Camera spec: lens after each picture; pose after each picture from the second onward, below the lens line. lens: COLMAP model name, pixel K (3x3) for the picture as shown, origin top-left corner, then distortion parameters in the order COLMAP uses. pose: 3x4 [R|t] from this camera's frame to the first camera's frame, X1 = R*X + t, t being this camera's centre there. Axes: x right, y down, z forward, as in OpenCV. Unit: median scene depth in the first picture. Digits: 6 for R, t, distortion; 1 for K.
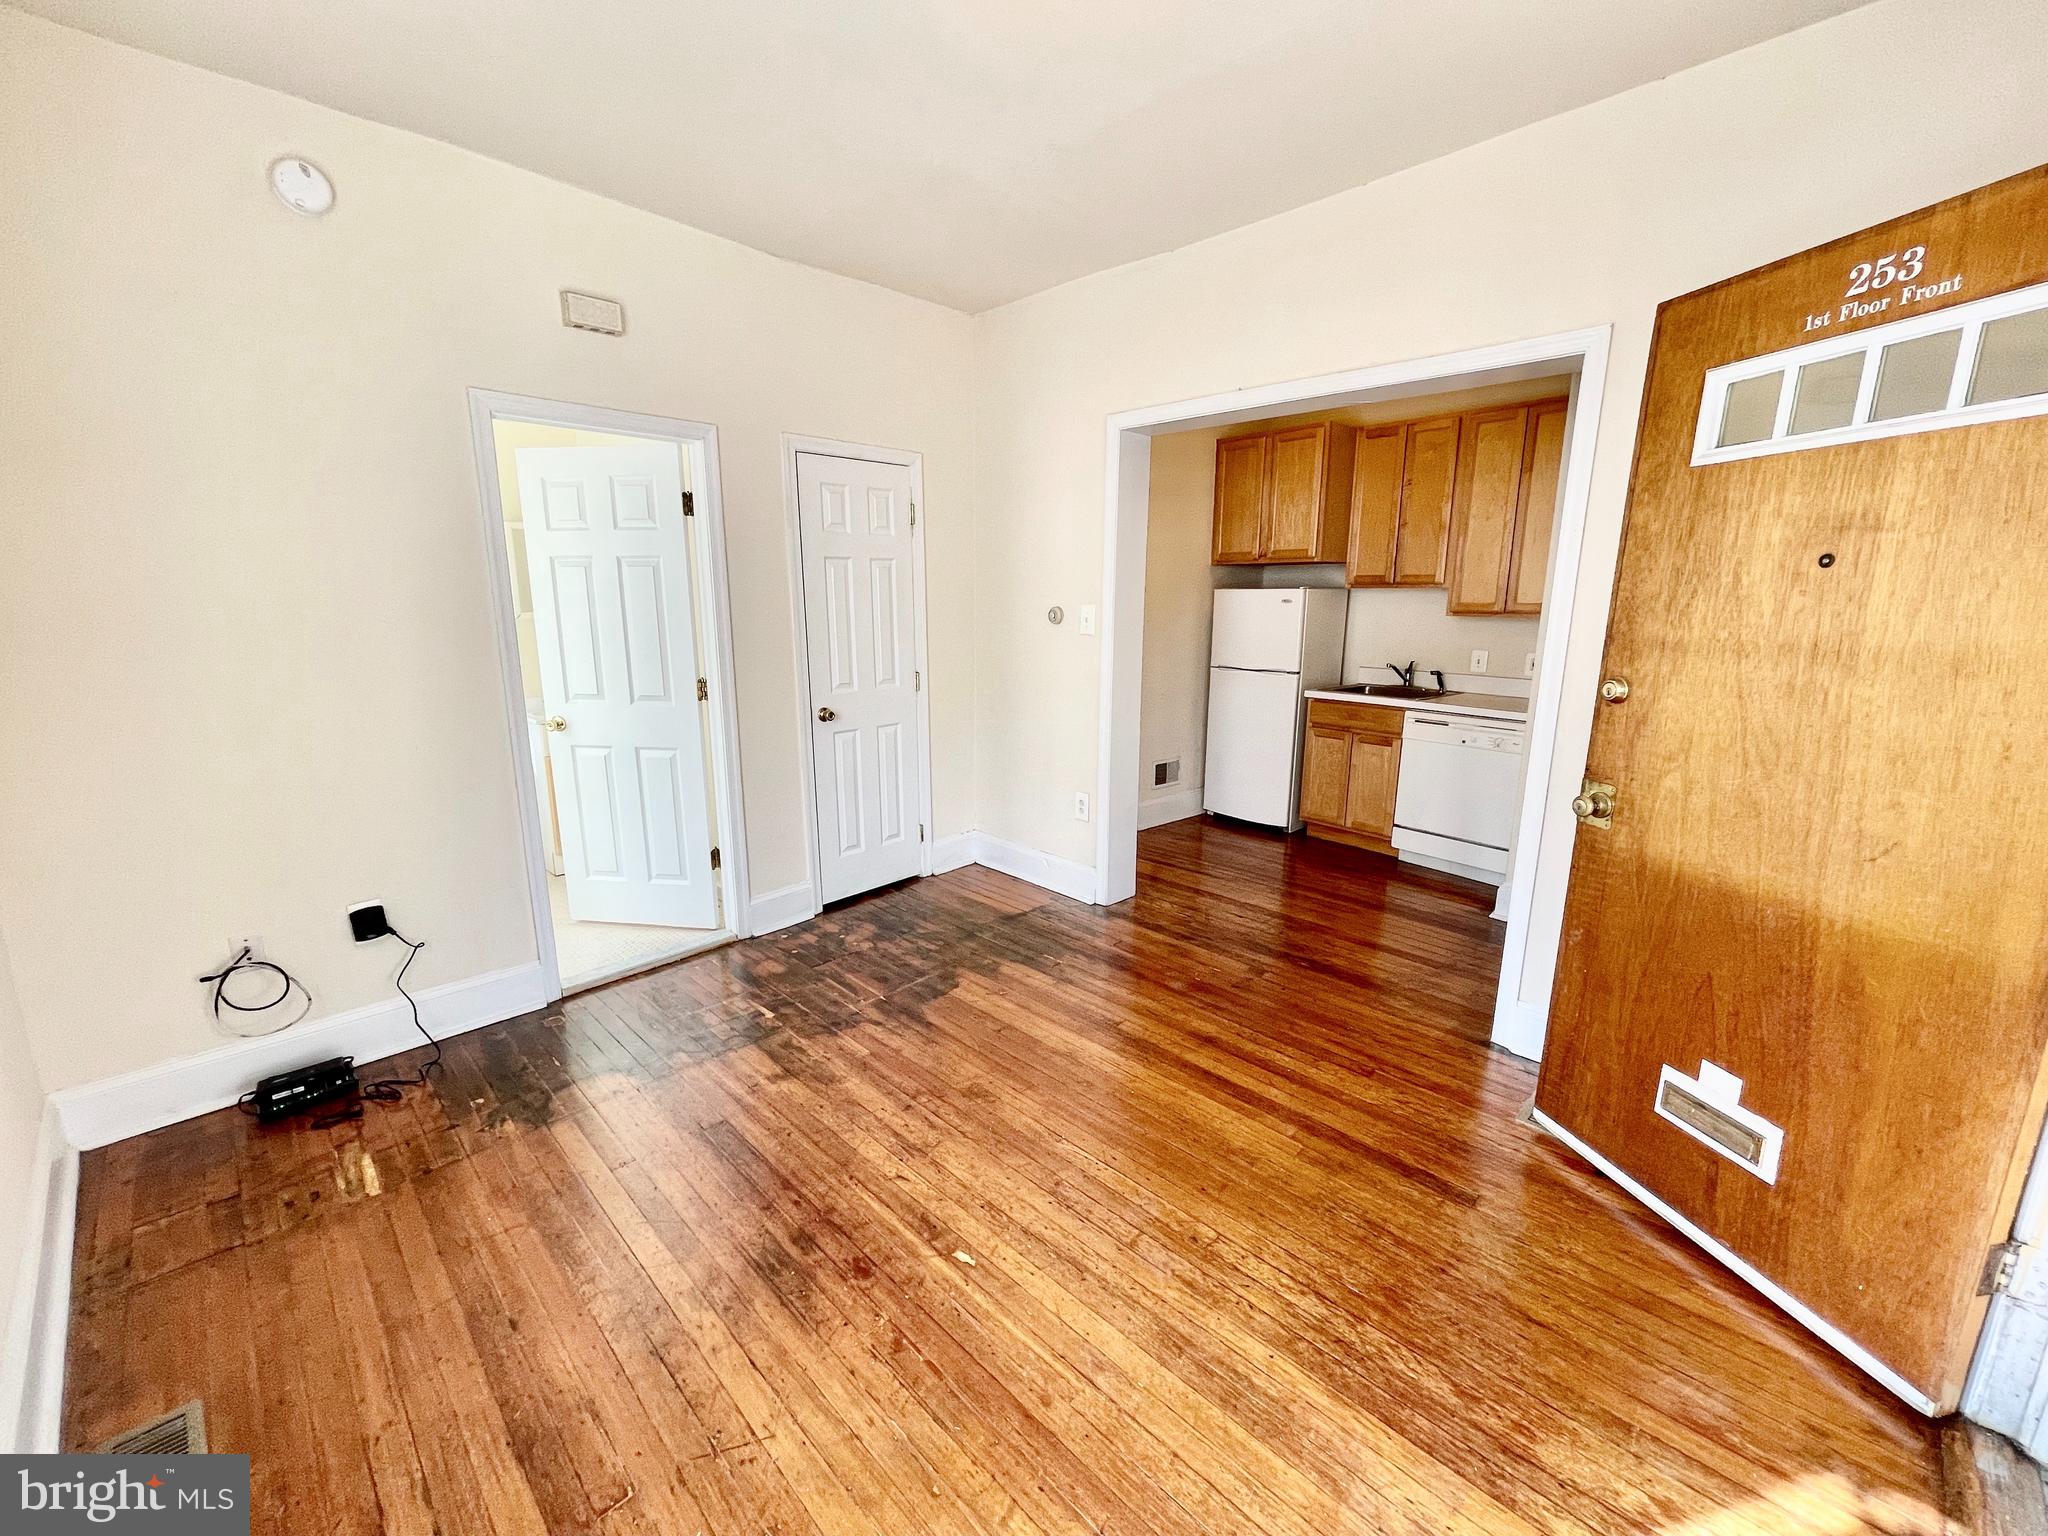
lens RADIAL K [[825.0, 0, 1009.6], [0, 825.0, 759.8], [0, 0, 1]] dist [-0.000222, 0.000452]
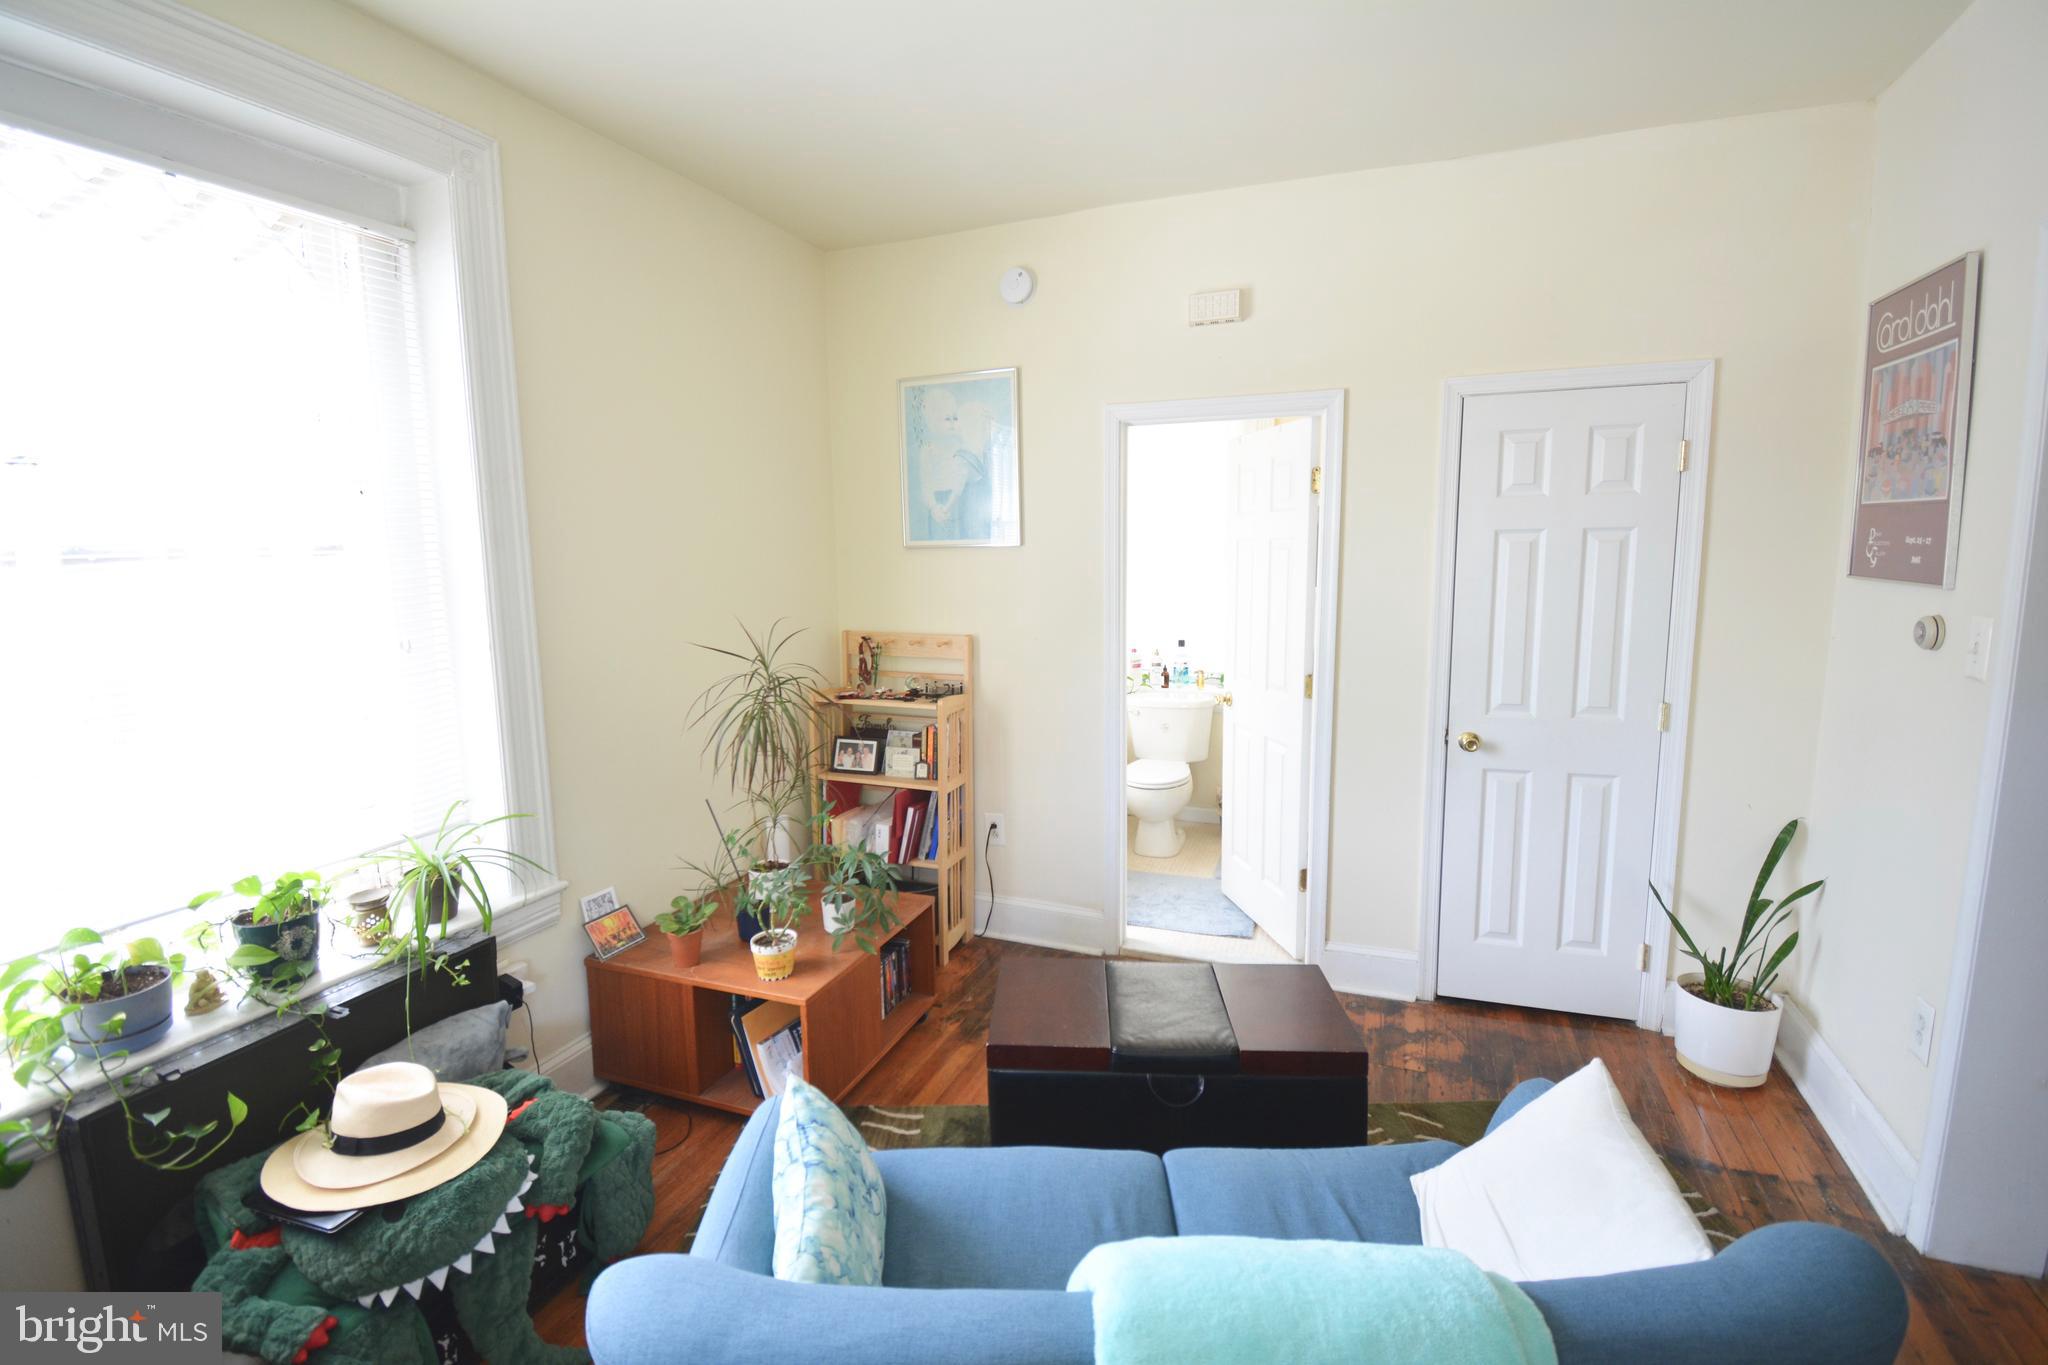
lens RADIAL K [[905.3, 0, 1021.9], [0, 905.3, 667.3], [0, 0, 1]] dist [0.002376, -0.014924]
pose [[0.383909, 0.111438, -0.916622, 0.643103], [-0.171584, 0.984011, 0.047766, -0.163699], [0.907289, 0.138940, 0.396891, 0.552472]]
